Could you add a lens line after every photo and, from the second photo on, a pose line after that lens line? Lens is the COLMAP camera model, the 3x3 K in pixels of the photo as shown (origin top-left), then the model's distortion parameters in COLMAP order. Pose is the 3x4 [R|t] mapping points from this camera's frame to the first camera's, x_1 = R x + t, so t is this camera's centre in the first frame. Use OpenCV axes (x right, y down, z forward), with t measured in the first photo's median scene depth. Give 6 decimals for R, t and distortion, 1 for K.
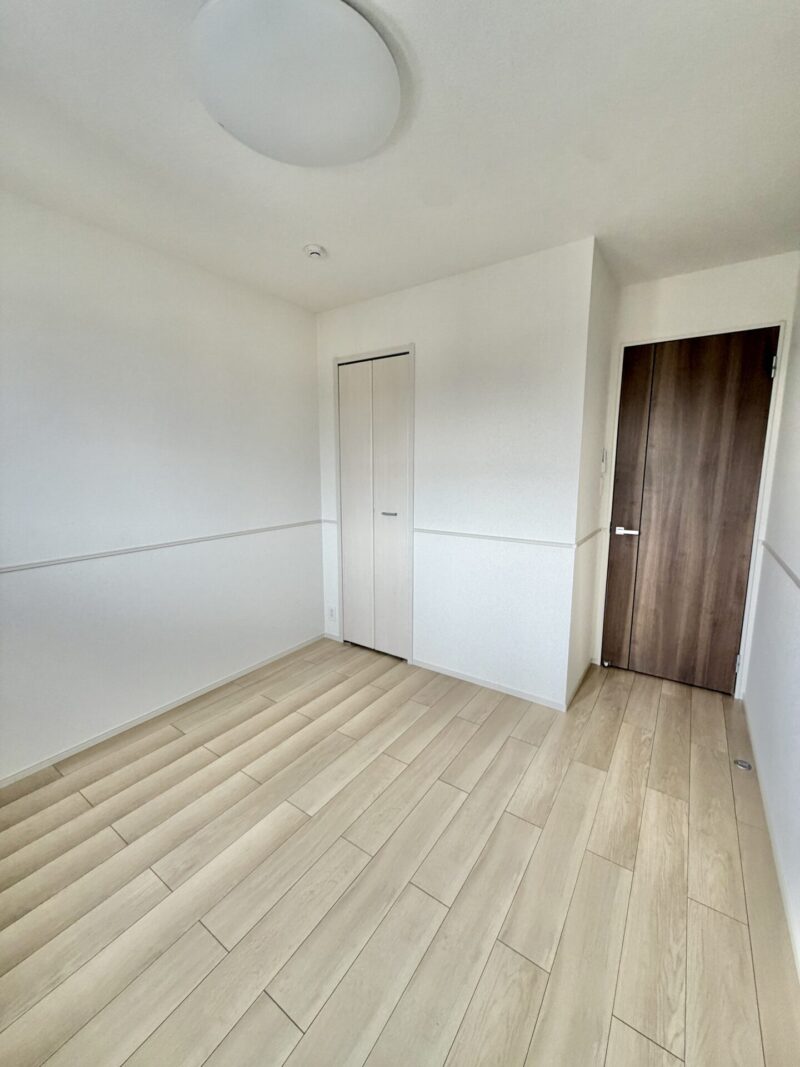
lens RADIAL K [[420.9, 0, 400.0], [0, 420.9, 533.5], [0, 0, 1]] dist [0.001340, 0.000238]
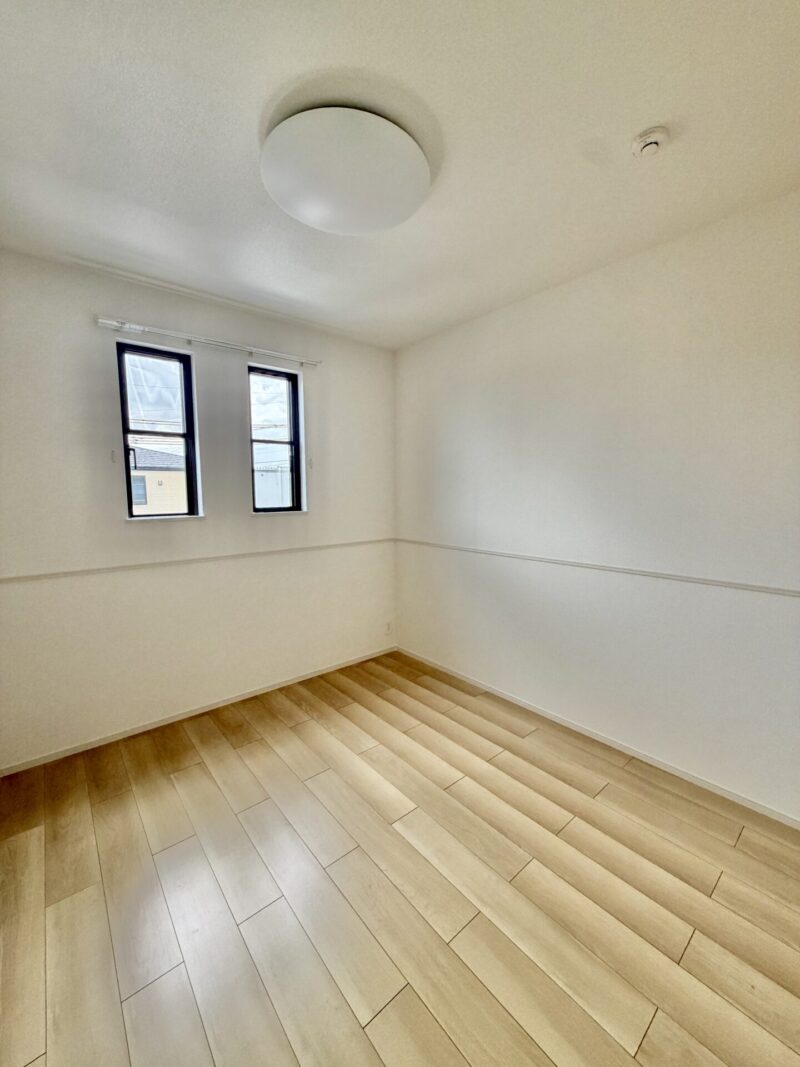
lens RADIAL K [[420.9, 0, 400.0], [0, 420.9, 533.5], [0, 0, 1]] dist [0.001340, 0.000238]
pose [[-0.258687, 0.104671, -0.960273, 0.531247], [-0.147844, 0.978109, 0.146443, -0.135399], [0.954580, 0.179854, -0.237549, 0.865821]]
